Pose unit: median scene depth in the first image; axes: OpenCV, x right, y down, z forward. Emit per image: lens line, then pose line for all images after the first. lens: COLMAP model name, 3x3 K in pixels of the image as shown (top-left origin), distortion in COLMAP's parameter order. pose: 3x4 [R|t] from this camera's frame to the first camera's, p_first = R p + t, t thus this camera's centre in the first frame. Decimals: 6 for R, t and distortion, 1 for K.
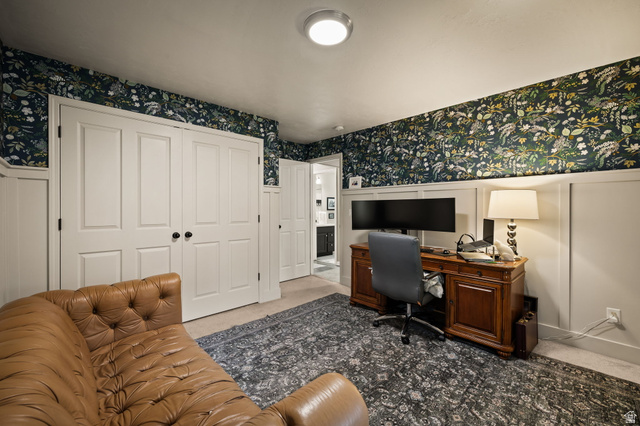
lens RADIAL K [[265.0, 0, 320.3], [0, 265.0, 208.6], [0, 0, 1]] dist [-0.000324, -0.000109]
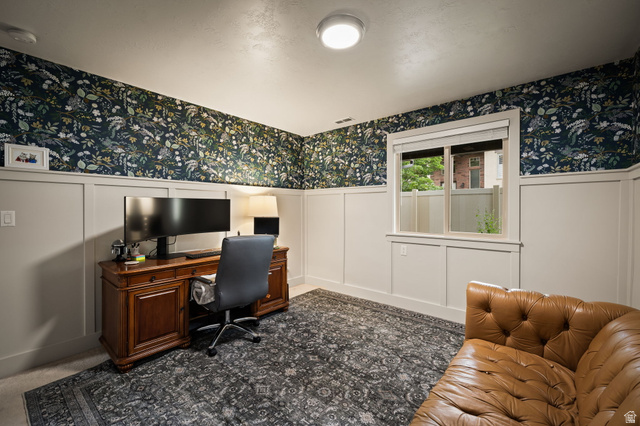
lens RADIAL K [[265.0, 0, 320.3], [0, 265.0, 208.6], [0, 0, 1]] dist [-0.000324, -0.000109]
pose [[-0.096364, -0.003285, 0.995341, -0.612012], [-0.003314, 0.999990, 0.002980, -0.007666], [-0.995341, -0.003012, -0.096374, 0.734743]]
